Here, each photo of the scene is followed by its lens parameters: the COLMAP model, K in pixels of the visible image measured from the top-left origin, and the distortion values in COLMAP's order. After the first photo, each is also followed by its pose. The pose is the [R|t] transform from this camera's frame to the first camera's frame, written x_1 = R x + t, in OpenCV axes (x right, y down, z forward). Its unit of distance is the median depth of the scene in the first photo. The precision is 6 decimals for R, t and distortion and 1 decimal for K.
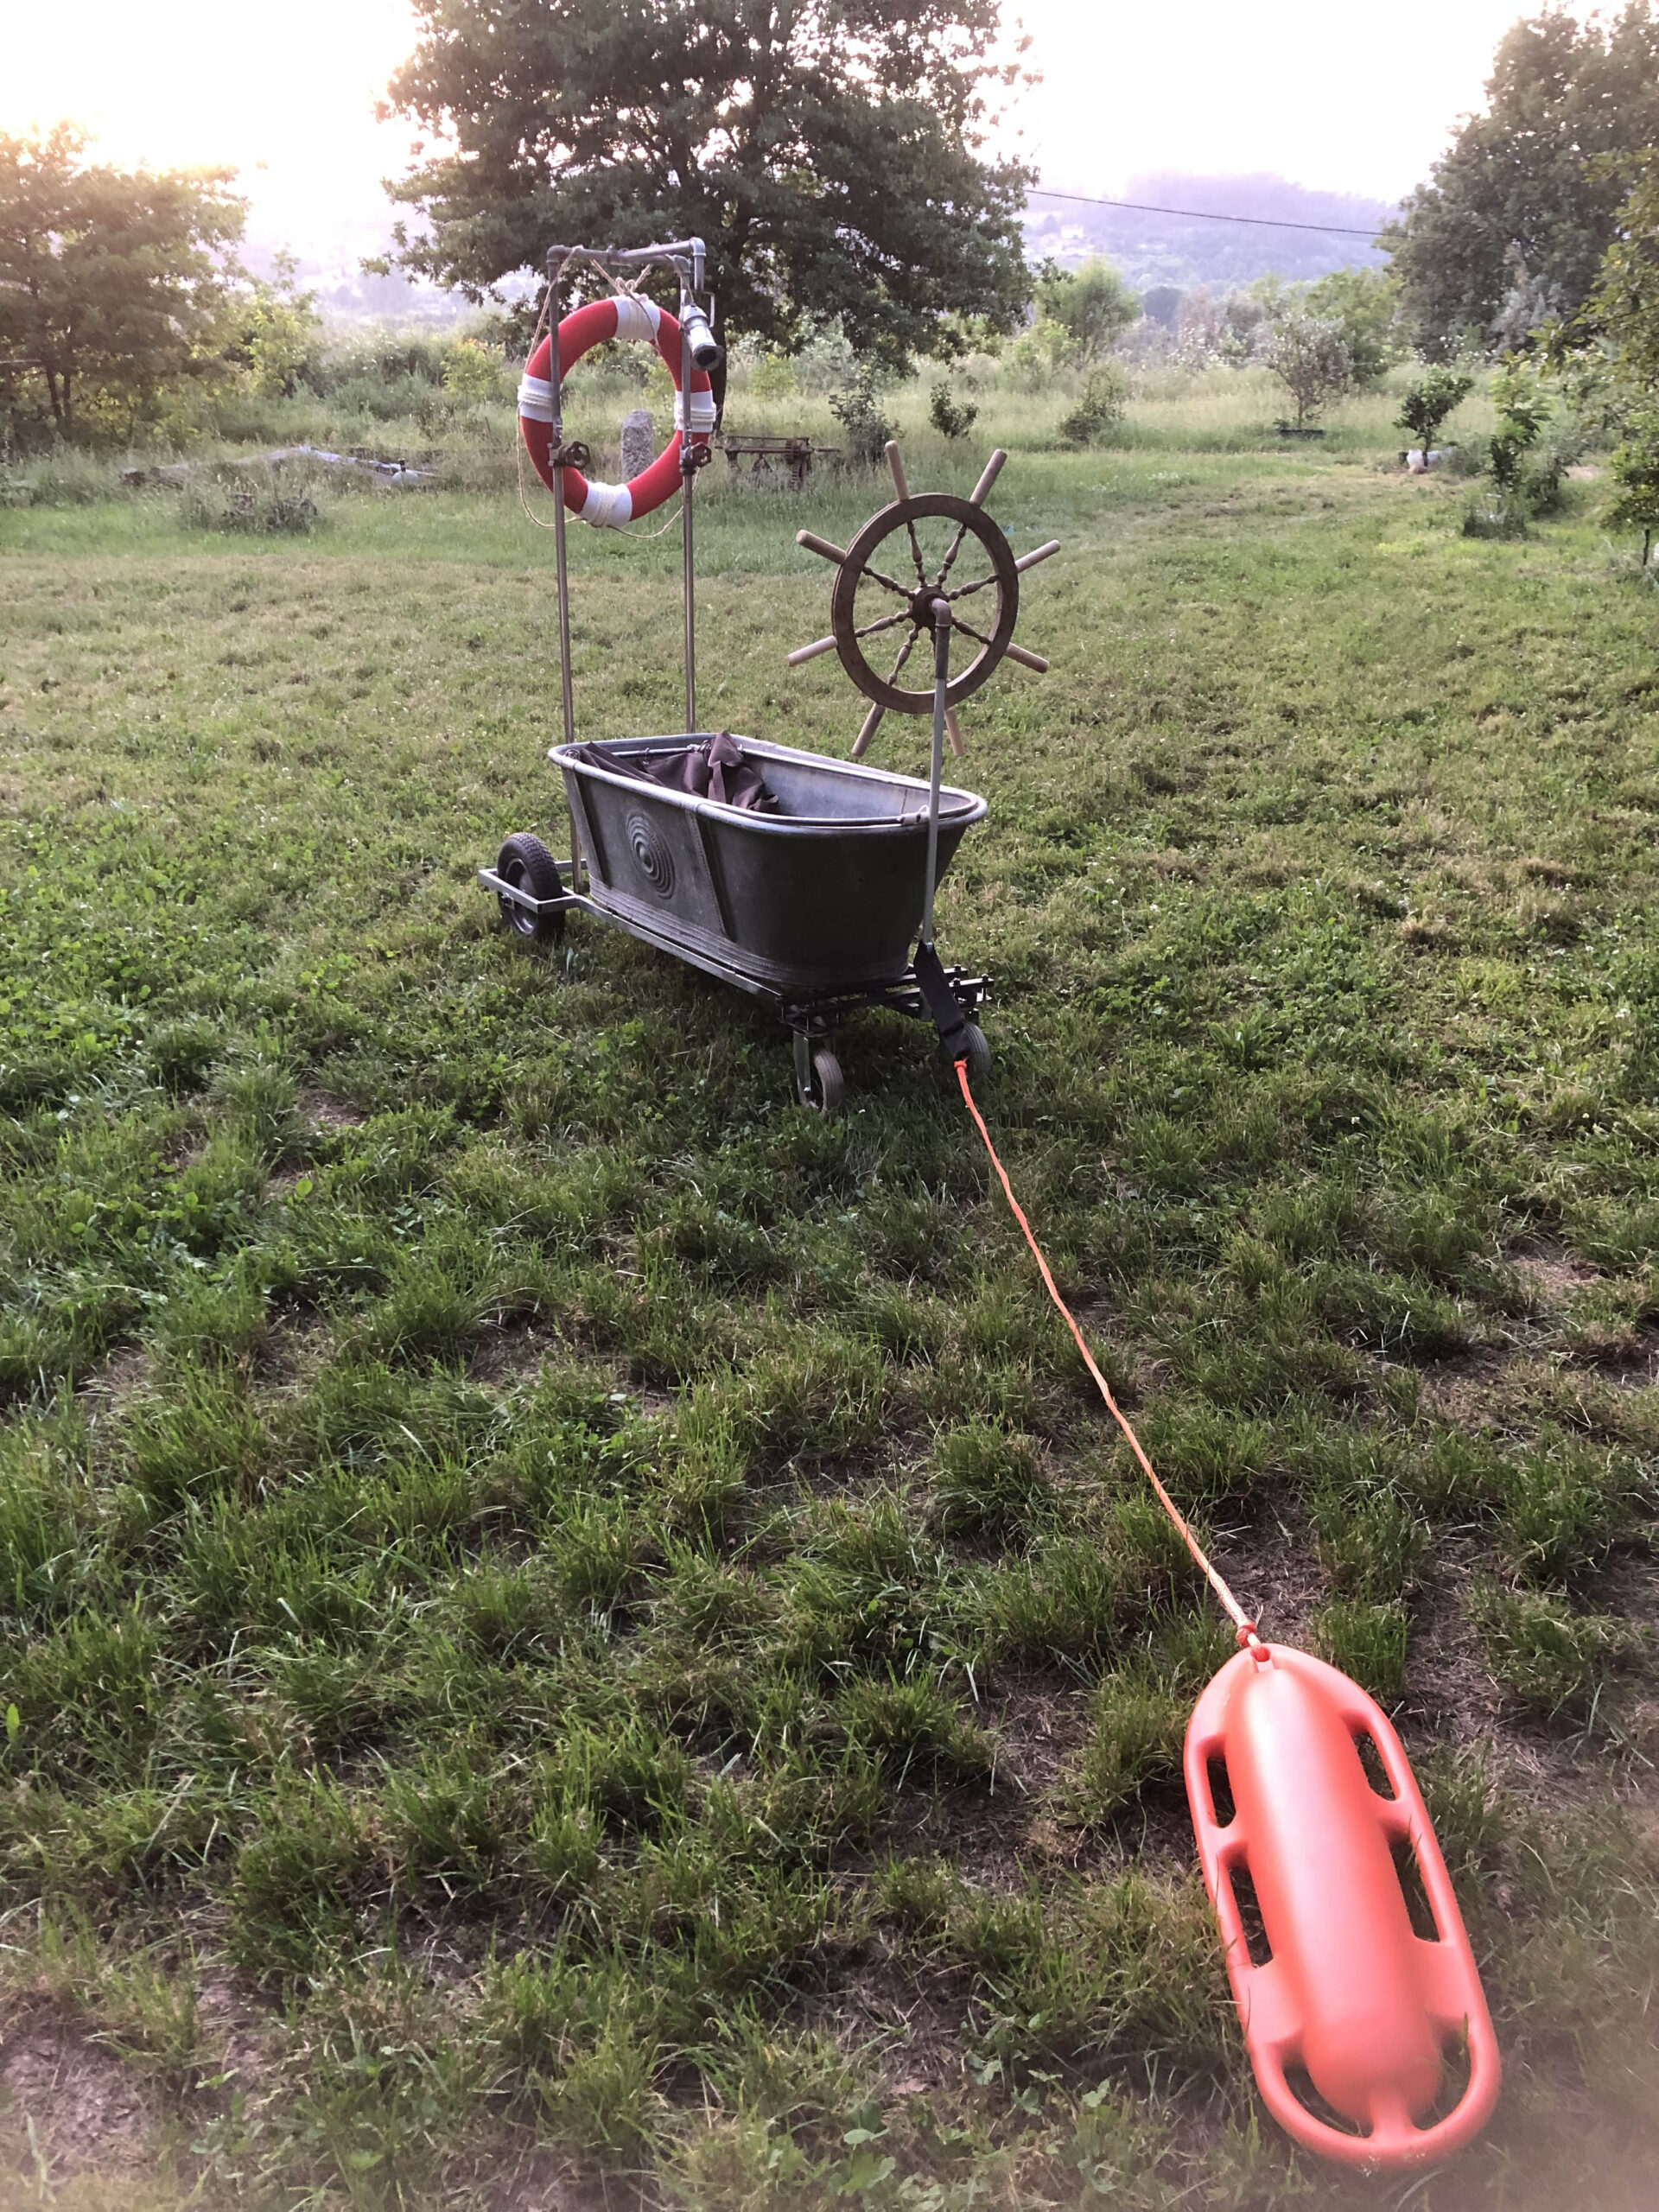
lens RADIAL K [[1842.8, 0, 829.5], [0, 1842.8, 1106.0], [0, 0, 1]] dist [0.007728, 0.019551]
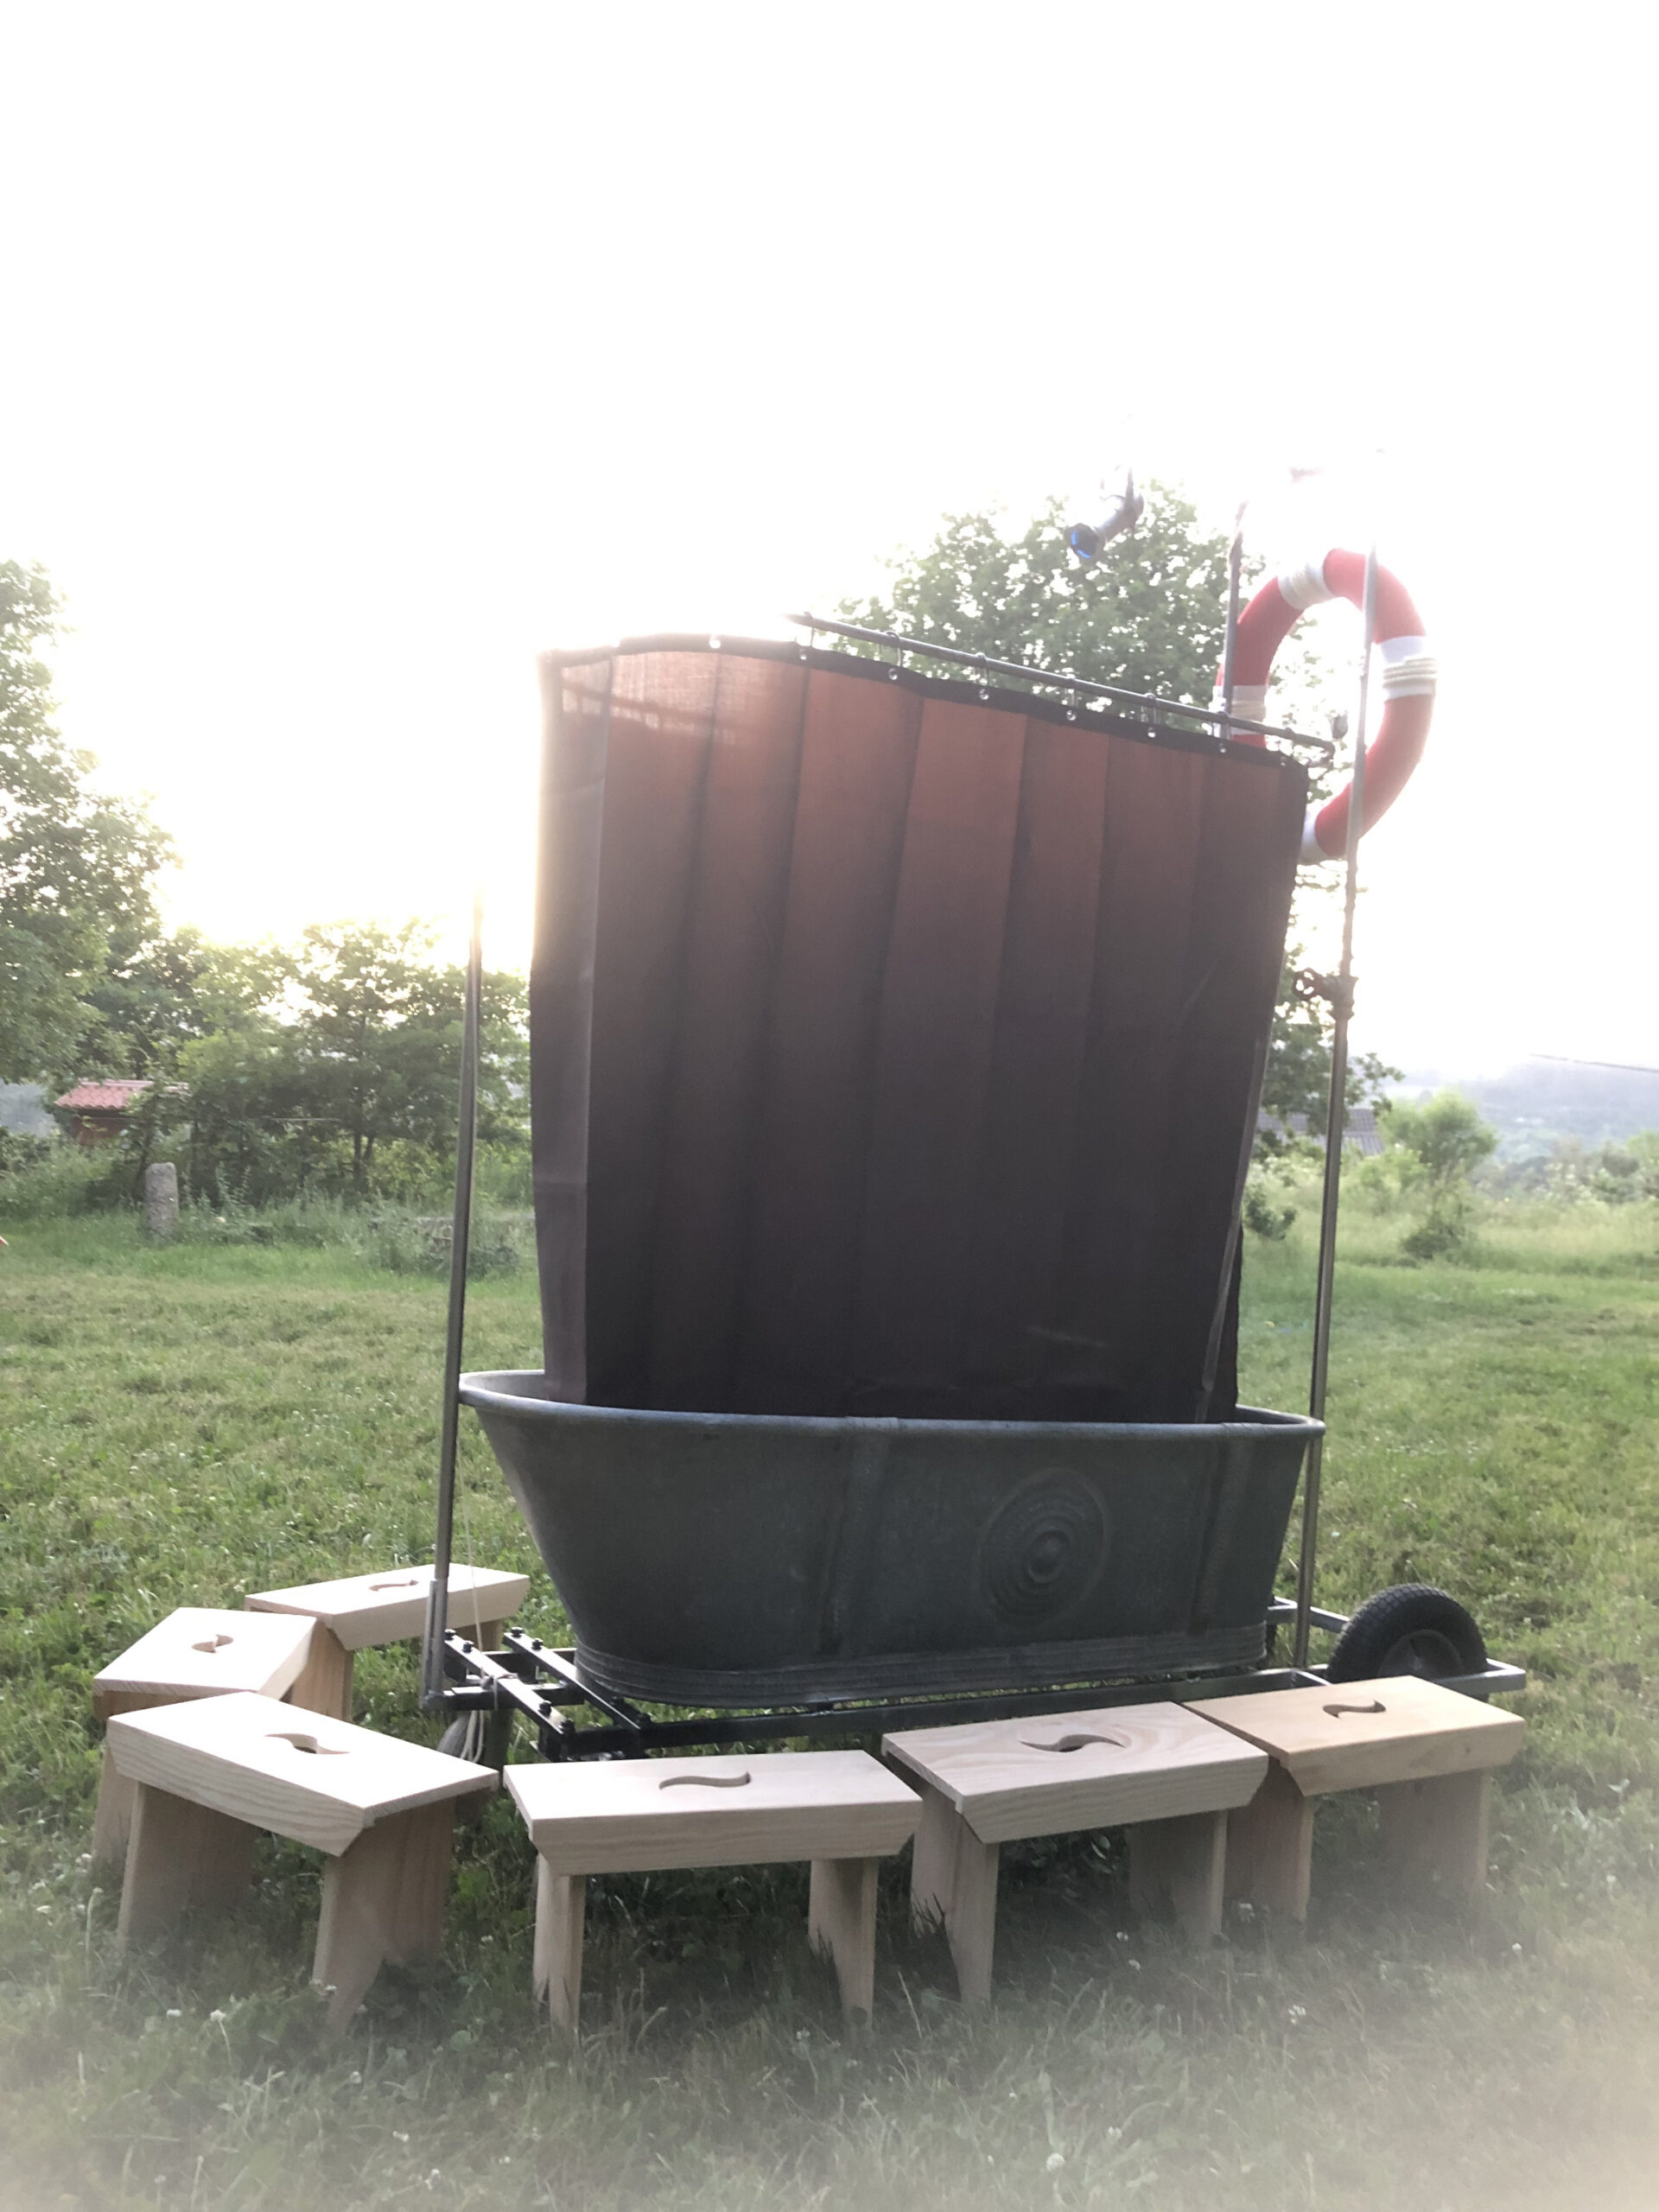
lens RADIAL K [[1842.8, 0, 829.5], [0, 1842.8, 1106.0], [0, 0, 1]] dist [0.007728, 0.019551]
pose [[0.977660, 0.041623, -0.206030, 0.040372], [-0.124576, 0.904231, -0.408468, -0.032096], [0.169298, 0.425010, 0.889216, 0.146956]]
